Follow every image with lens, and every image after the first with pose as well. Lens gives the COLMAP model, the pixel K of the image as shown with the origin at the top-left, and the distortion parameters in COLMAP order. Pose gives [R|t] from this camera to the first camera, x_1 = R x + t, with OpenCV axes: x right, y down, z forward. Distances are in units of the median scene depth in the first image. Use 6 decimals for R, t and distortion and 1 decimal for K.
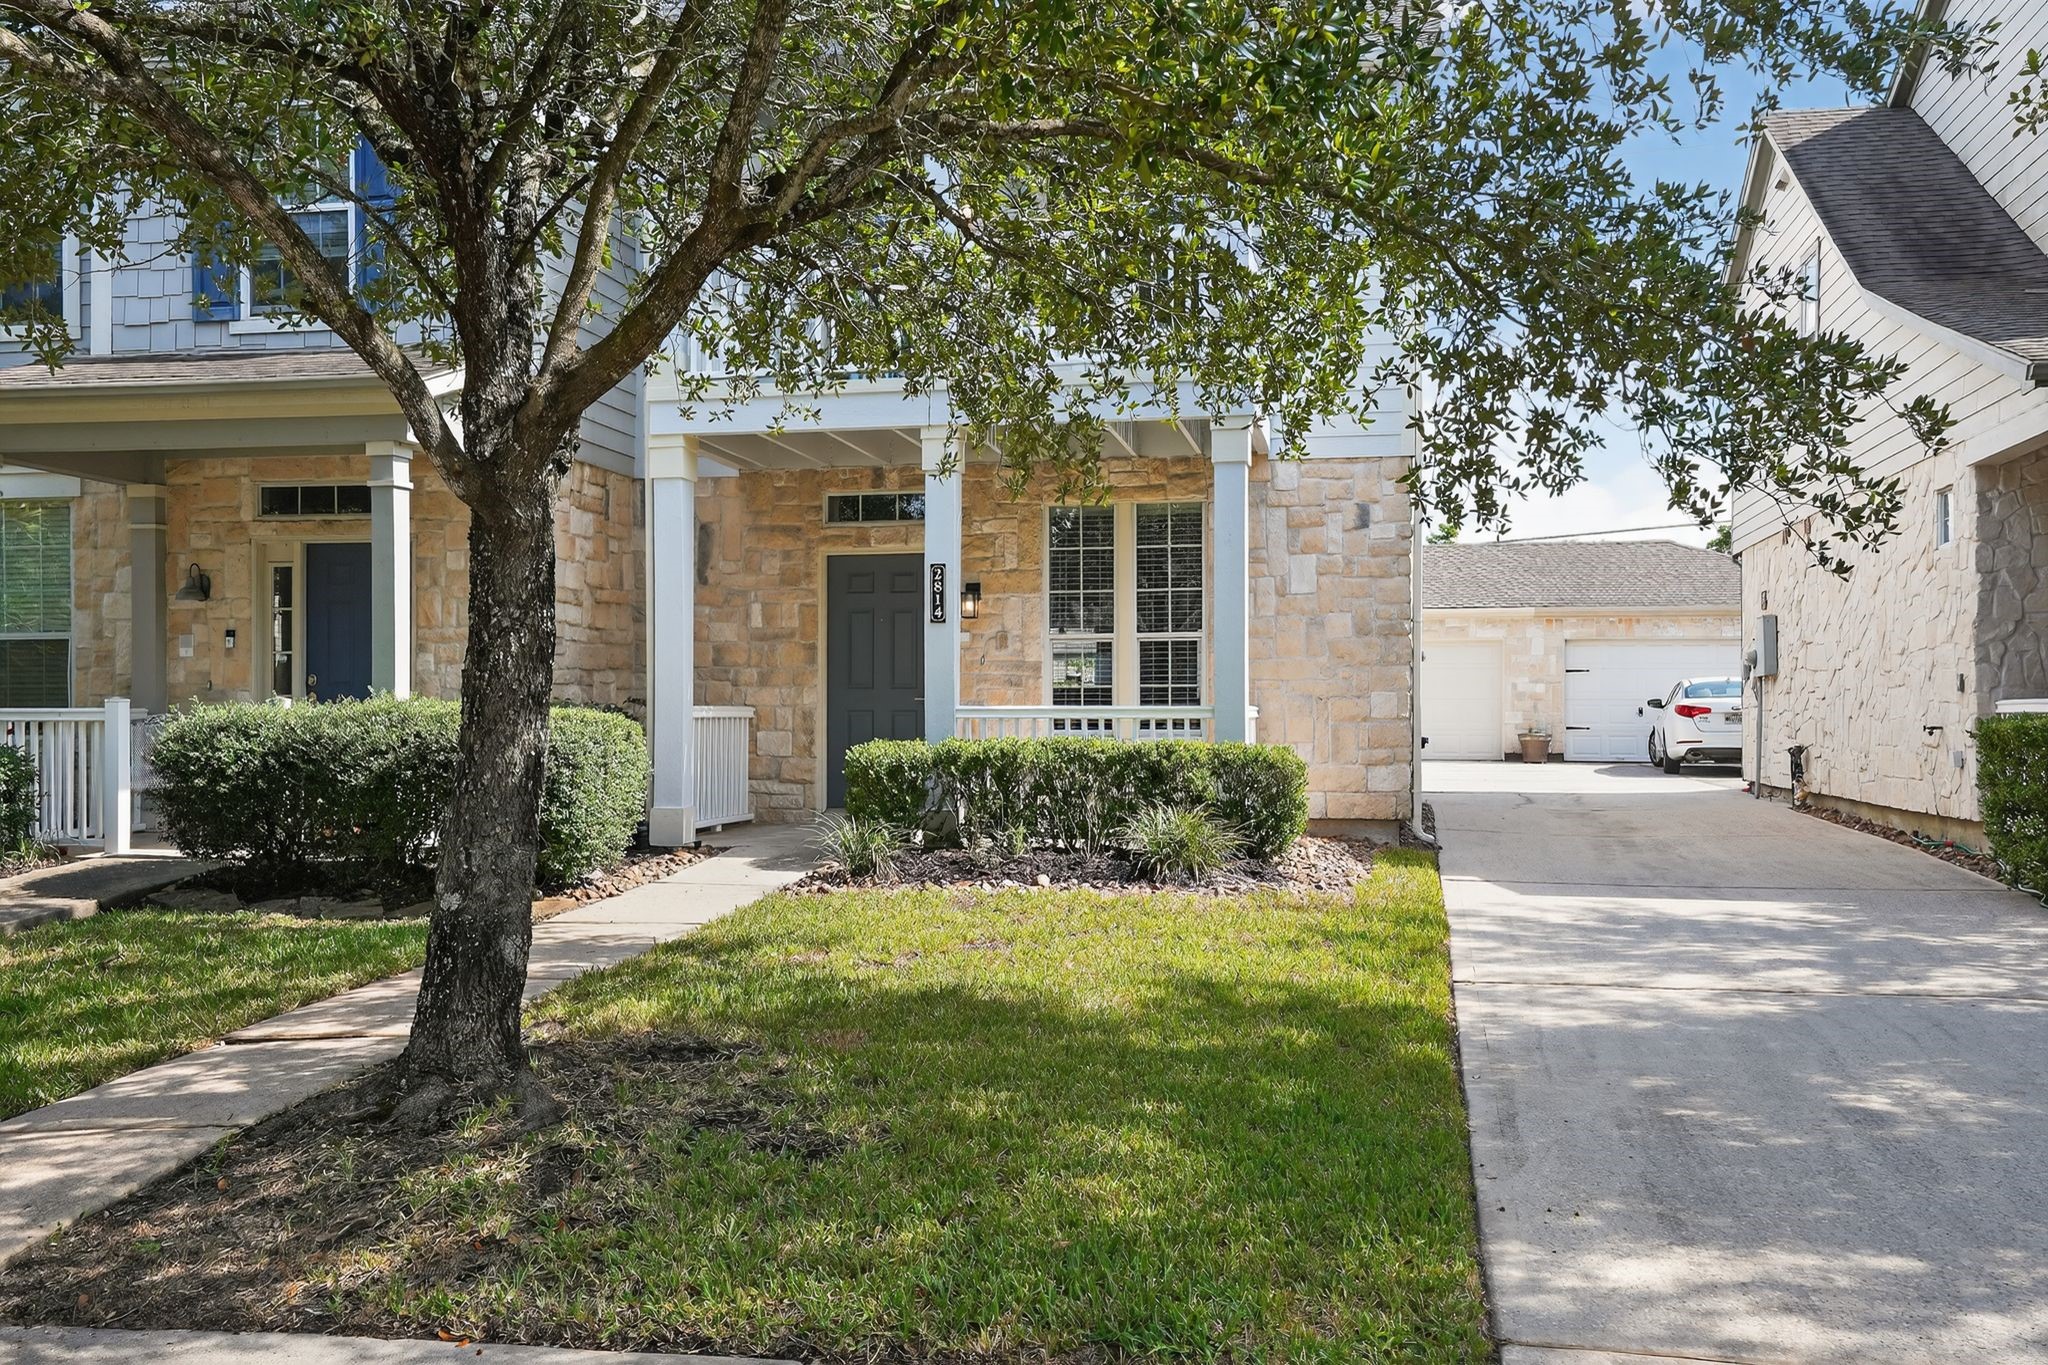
lens RADIAL K [[2235.9, 0, 1024.0], [0, 2235.9, 682.5], [0, 0, 1]] dist [0.075814, 0.010035]
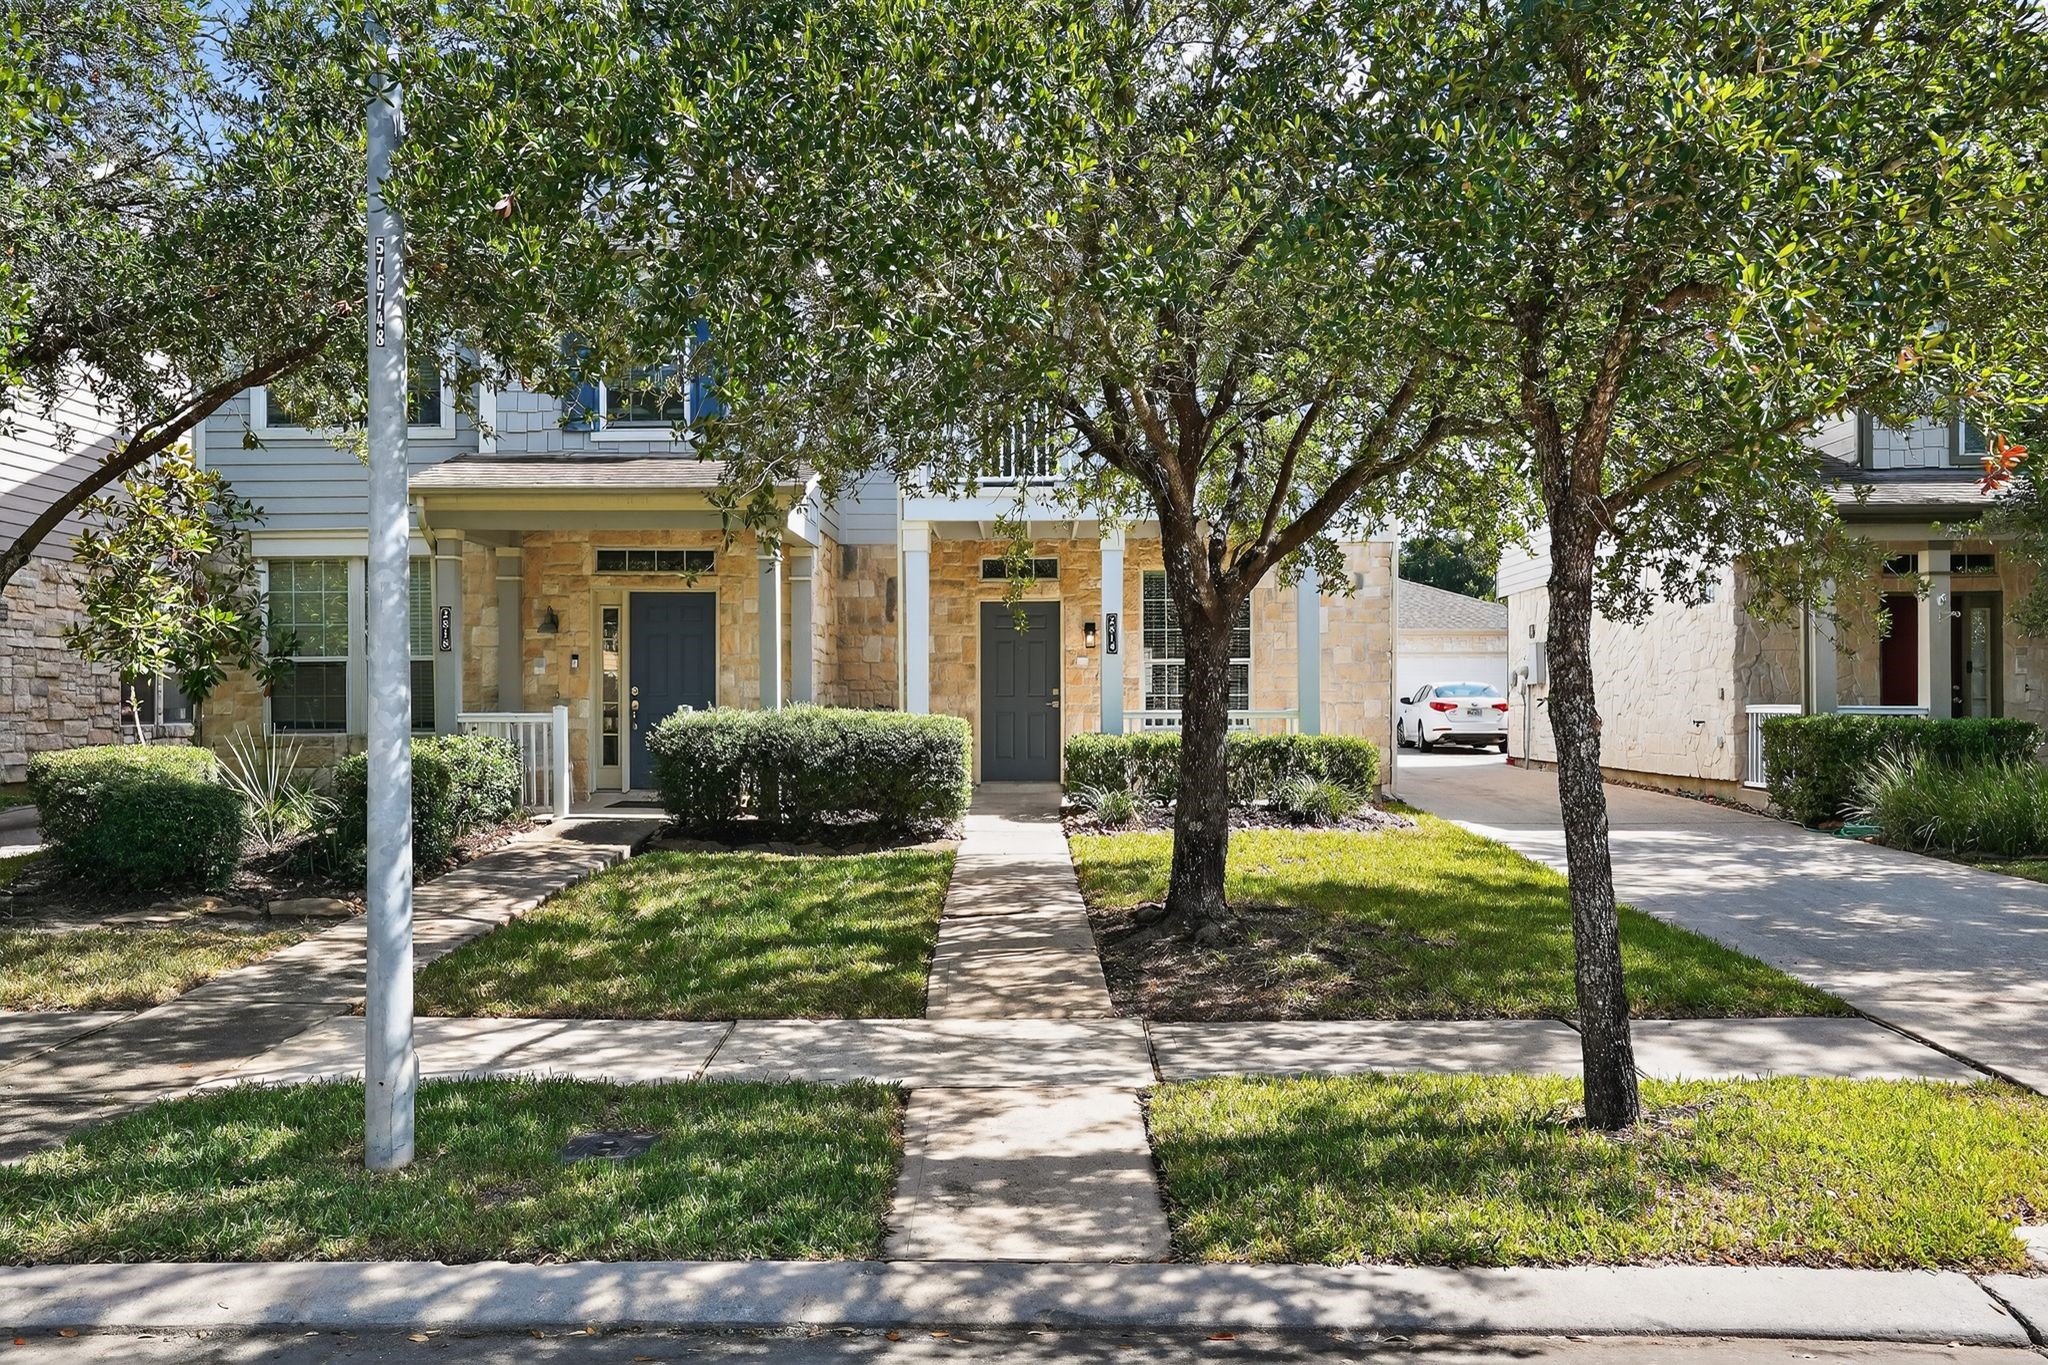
lens RADIAL K [[2235.9, 0, 1024.0], [0, 2235.9, 682.5], [0, 0, 1]] dist [0.075814, 0.010035]
pose [[0.969772, 0.000621, 0.244013, -0.422349], [-0.002626, 0.999965, 0.007892, -0.018005], [-0.244000, -0.008294, 0.969740, -0.386489]]
